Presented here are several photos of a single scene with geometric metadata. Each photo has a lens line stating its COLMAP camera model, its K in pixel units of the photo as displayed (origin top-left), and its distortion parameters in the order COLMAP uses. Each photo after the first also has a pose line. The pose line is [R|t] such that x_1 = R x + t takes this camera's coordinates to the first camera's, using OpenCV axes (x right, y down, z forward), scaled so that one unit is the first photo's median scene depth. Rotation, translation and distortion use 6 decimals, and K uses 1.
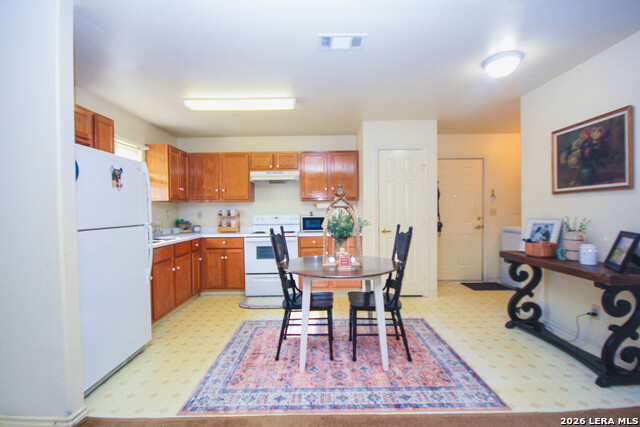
lens RADIAL K [[290.7, 0, 321.8], [0, 290.7, 214.0], [0, 0, 1]] dist [-0.005093, -0.003493]
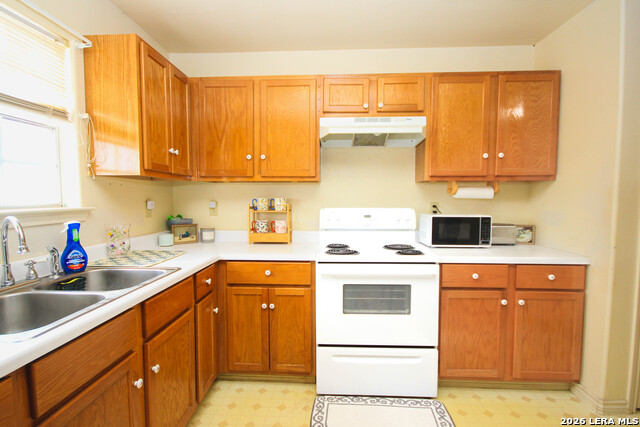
lens RADIAL K [[290.7, 0, 318.0], [0, 290.7, 213.6], [0, 0, 1]] dist [-0.005093, -0.003493]
pose [[0.998989, 0.015986, -0.042022, -0.235638], [-0.013951, 0.998737, 0.048274, -0.014079], [0.042741, -0.047639, 0.997950, 0.545895]]
